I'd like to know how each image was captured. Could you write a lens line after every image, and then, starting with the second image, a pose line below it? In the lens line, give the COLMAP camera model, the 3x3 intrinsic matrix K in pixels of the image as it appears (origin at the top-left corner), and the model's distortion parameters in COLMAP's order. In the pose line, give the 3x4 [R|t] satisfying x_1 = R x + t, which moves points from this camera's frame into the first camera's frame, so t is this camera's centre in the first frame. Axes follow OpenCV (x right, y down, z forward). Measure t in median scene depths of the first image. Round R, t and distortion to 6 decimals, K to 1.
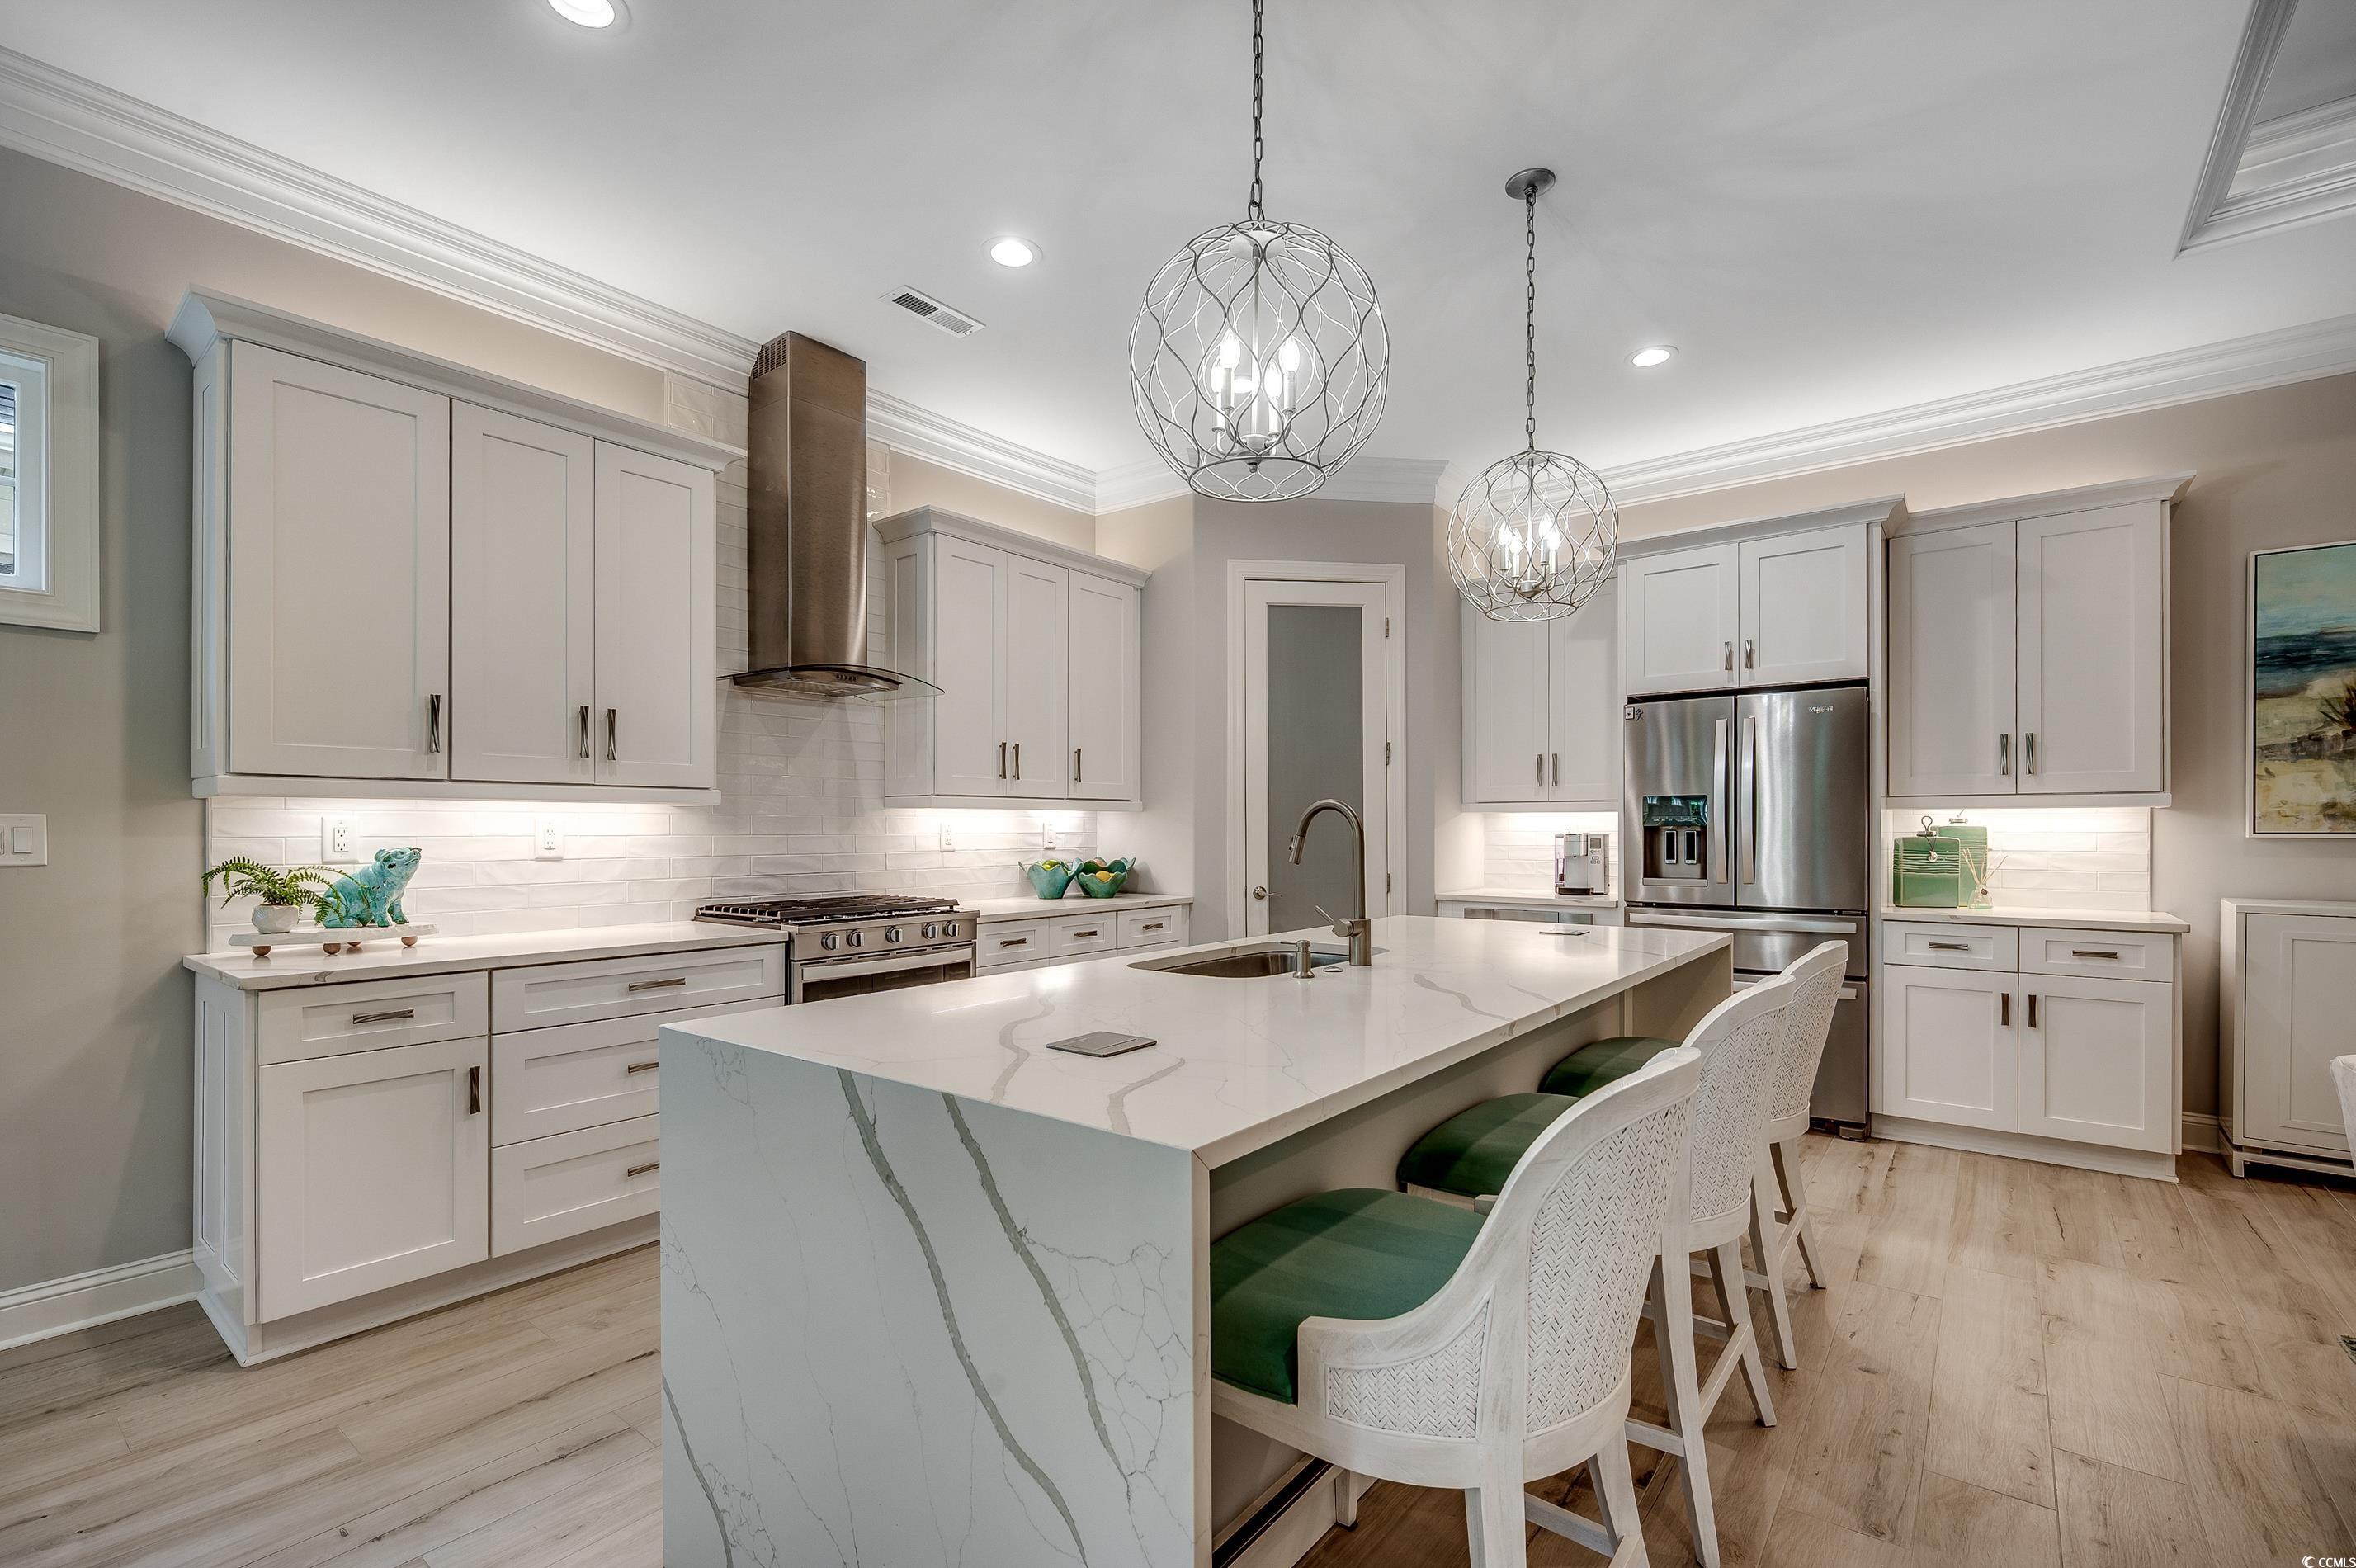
lens RADIAL K [[1019.4, 0, 1181.8], [0, 1019.4, 834.5], [0, 0, 1]] dist [0.000870, 0.000010]
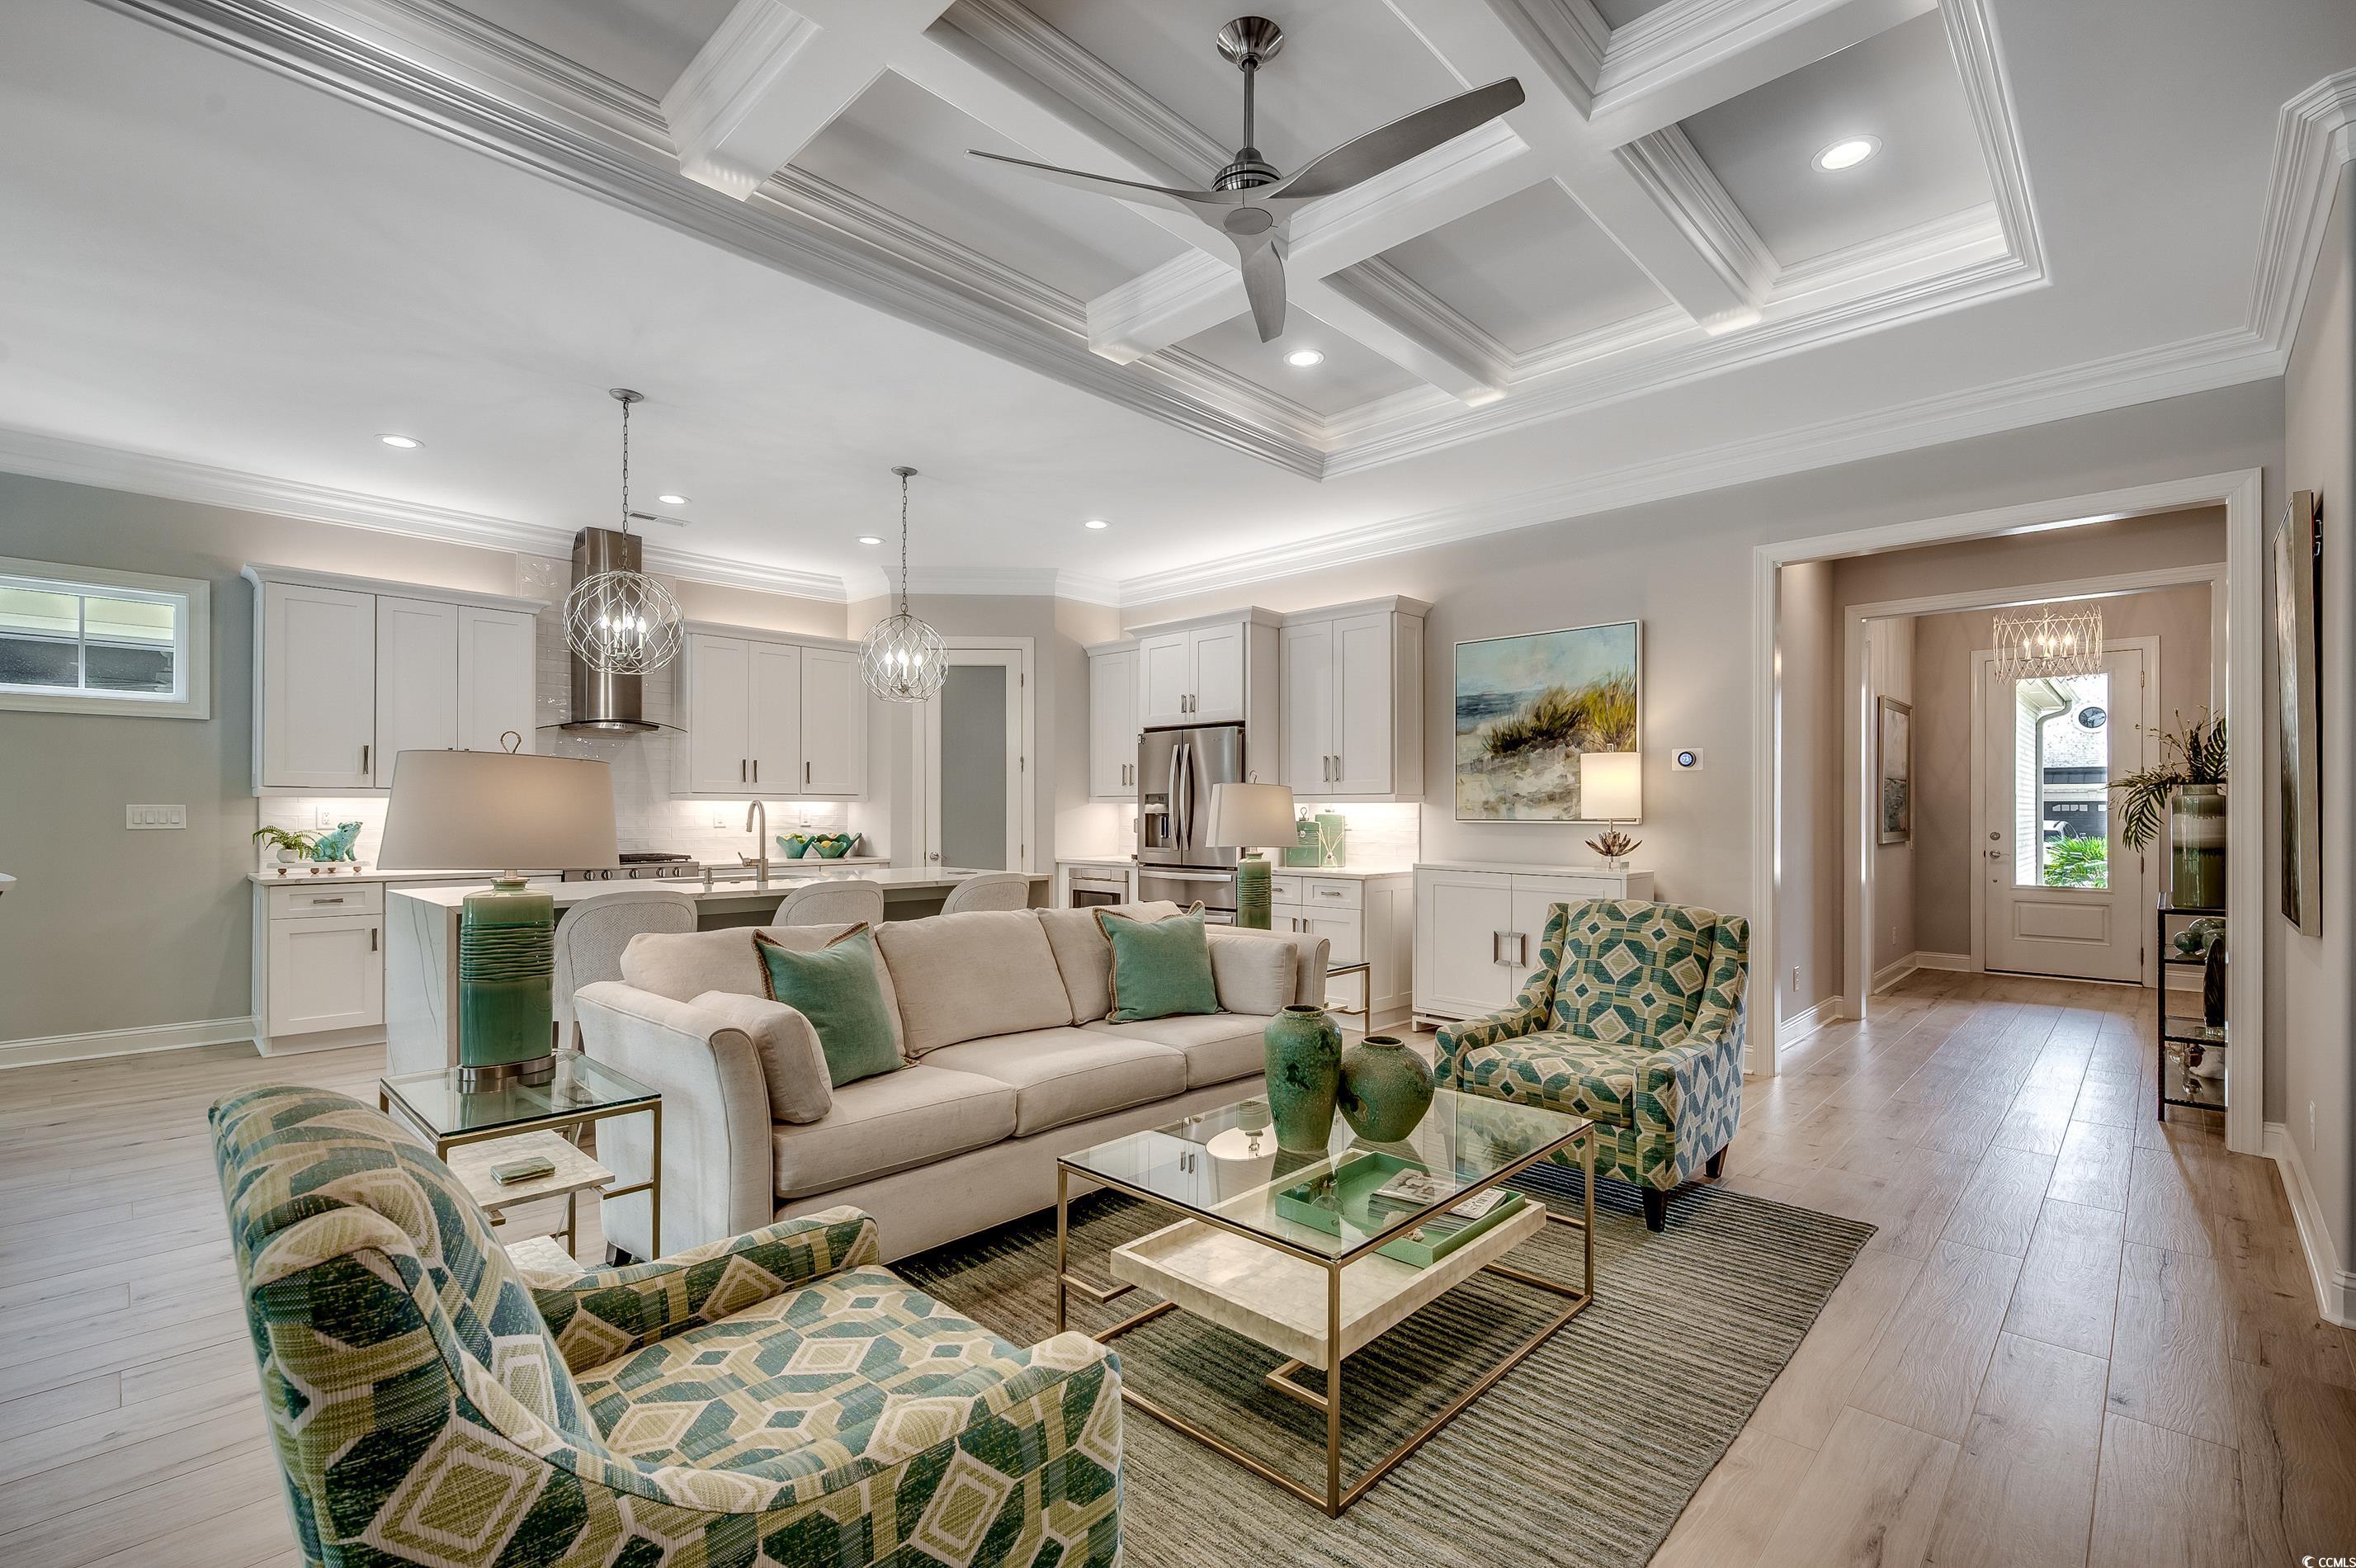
lens RADIAL K [[1015.2, 0, 1179.3], [0, 1015.2, 817.3], [0, 0, 1]] dist [-0.000116, -0.000125]
pose [[0.995351, 0.004966, -0.096190, 0.784069], [-0.005117, 0.999986, -0.001323, -0.000847], [0.096182, 0.001809, 0.995362, -0.618127]]
